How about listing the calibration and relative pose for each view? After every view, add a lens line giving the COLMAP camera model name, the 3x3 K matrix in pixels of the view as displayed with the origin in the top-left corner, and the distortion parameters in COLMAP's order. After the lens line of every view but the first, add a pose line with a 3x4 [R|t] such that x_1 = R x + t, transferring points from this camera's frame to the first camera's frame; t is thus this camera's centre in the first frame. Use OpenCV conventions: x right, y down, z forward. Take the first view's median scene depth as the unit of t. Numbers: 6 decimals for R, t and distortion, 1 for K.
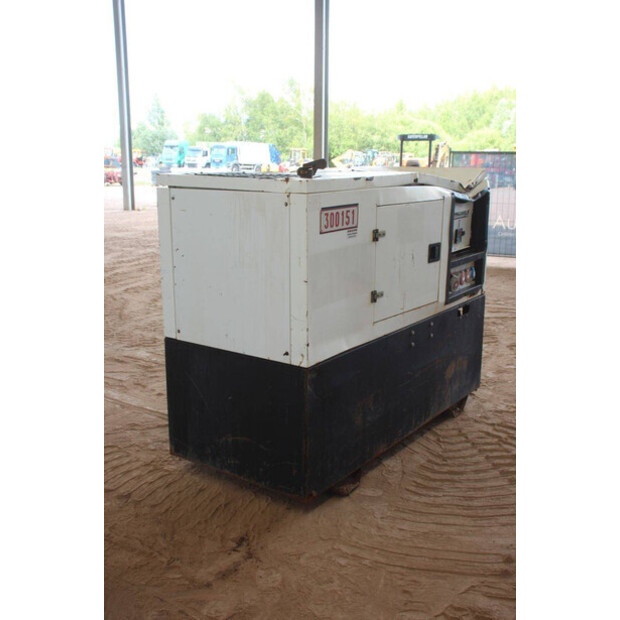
lens RADIAL K [[713.0, 0, 310.0], [0, 713.0, 310.0], [0, 0, 1]] dist [-0.008984, 0.013544]
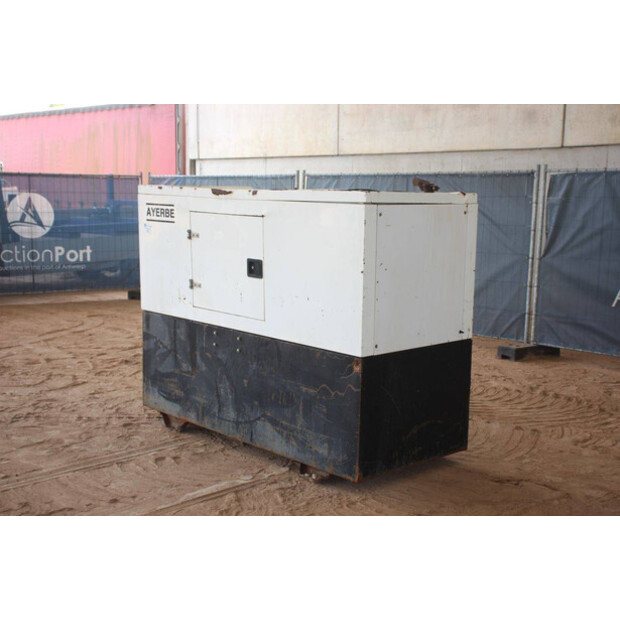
lens RADIAL K [[875.4, 0, 310.0], [0, 875.4, 310.0], [0, 0, 1]] dist [0.095068, 0.054814]
pose [[0.191232, -0.135276, 0.972178, -1.462814], [0.206441, 0.973846, 0.094901, -0.164130], [-0.959590, 0.182549, 0.214157, 0.851485]]
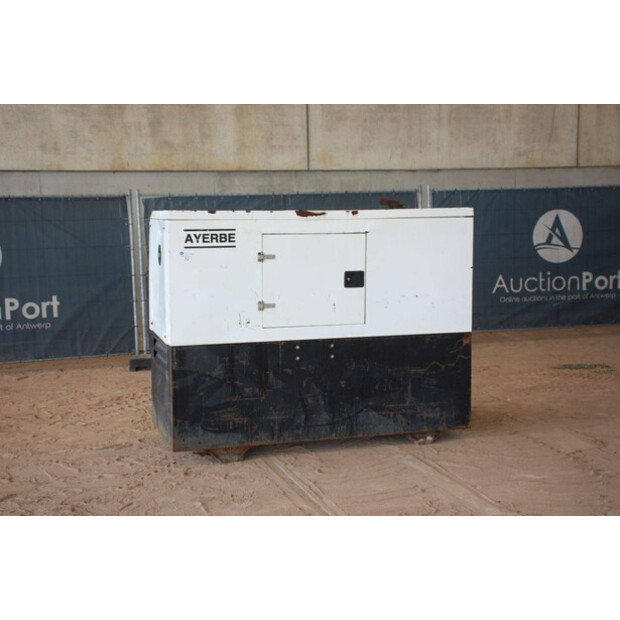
lens RADIAL K [[934.1, 0, 310.0], [0, 934.1, 310.0], [0, 0, 1]] dist [0.109526, 0.046426]
pose [[-0.800506, -0.051756, 0.597086, -0.969778], [0.147610, 0.948548, 0.280120, -0.637615], [-0.580863, 0.312374, -0.751679, 2.959789]]
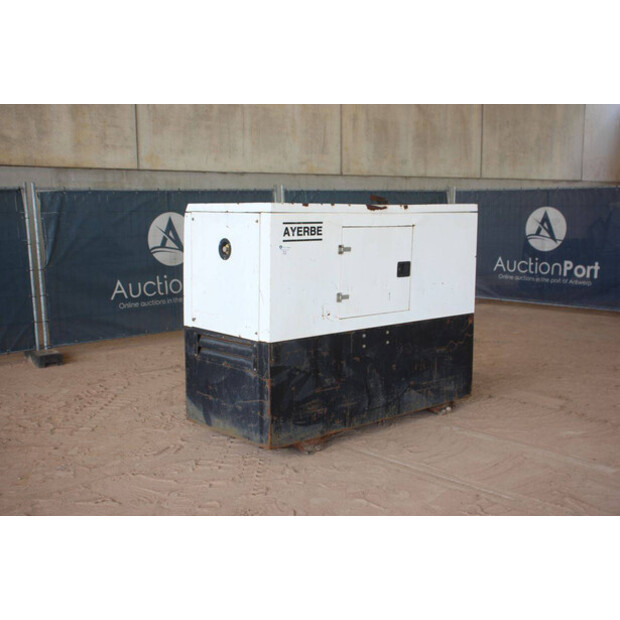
lens RADIAL K [[749.9, 0, 310.0], [0, 749.9, 310.0], [0, 0, 1]] dist [0.015770, 0.058558]
pose [[-0.978046, -0.024326, 0.206966, 0.047802], [0.050512, 0.935872, 0.348700, -0.650044], [-0.202176, 0.351499, -0.914097, 3.034533]]
